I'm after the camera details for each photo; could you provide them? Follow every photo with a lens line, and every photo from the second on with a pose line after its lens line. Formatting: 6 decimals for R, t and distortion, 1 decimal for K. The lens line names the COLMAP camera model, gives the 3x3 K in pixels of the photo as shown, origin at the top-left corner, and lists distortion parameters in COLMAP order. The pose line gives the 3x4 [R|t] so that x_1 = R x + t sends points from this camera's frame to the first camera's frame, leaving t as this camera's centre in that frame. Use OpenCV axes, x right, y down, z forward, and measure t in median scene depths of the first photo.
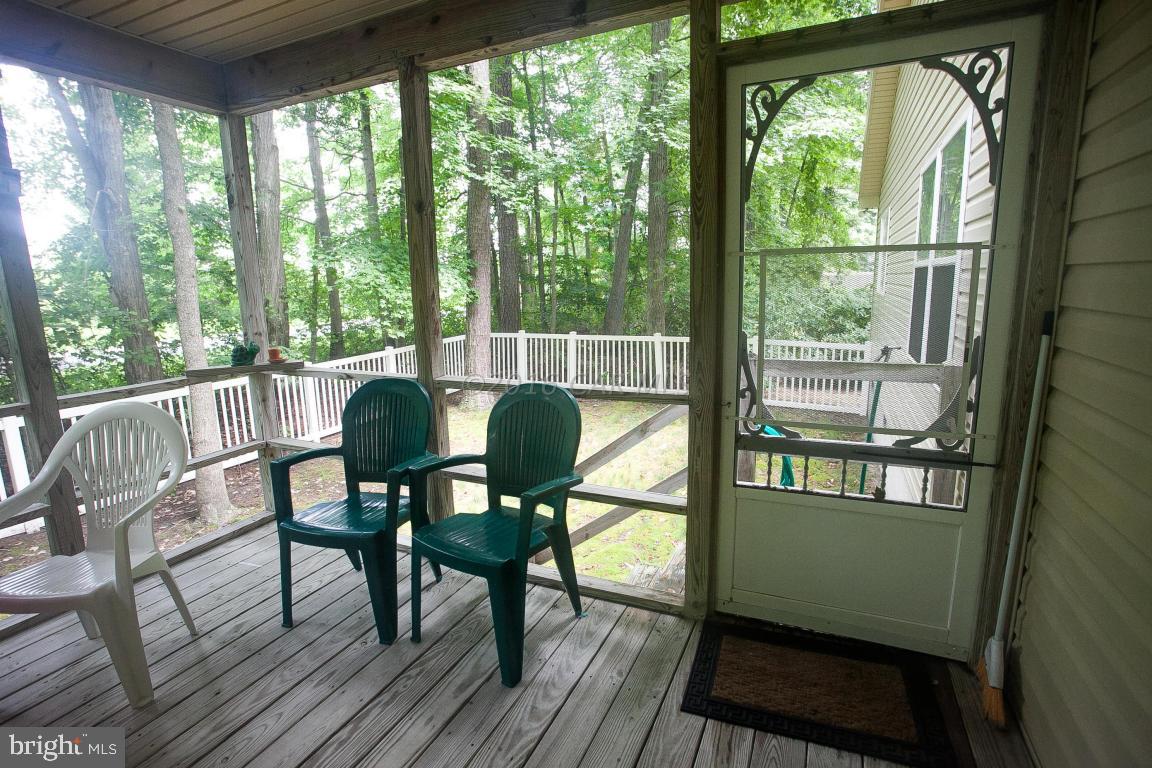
lens RADIAL K [[567.0, 0, 564.3], [0, 567.0, 386.8], [0, 0, 1]] dist [-0.055545, 0.007251]
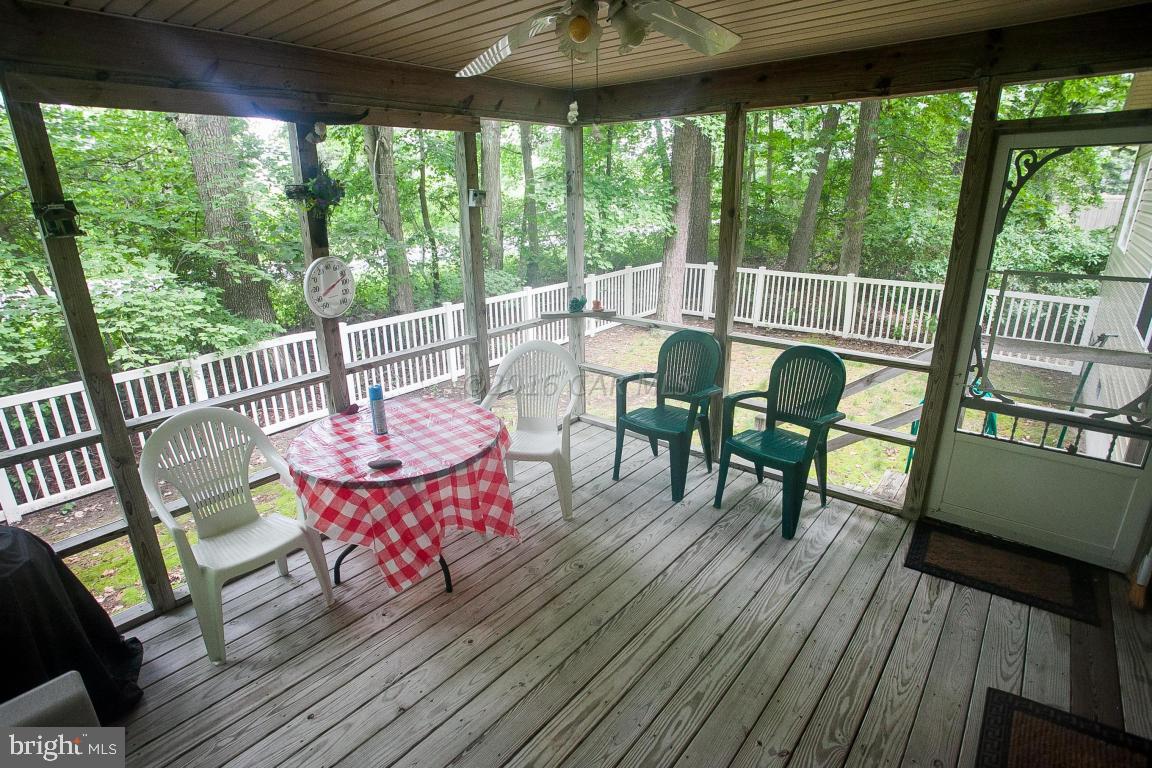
lens RADIAL K [[565.6, 0, 572.8], [0, 565.6, 386.4], [0, 0, 1]] dist [-0.066591, 0.025621]
pose [[0.964222, 0.091532, -0.248791, -0.288145], [-0.055905, 0.987603, 0.146680, -0.085659], [0.259133, -0.127524, 0.957386, -0.555946]]
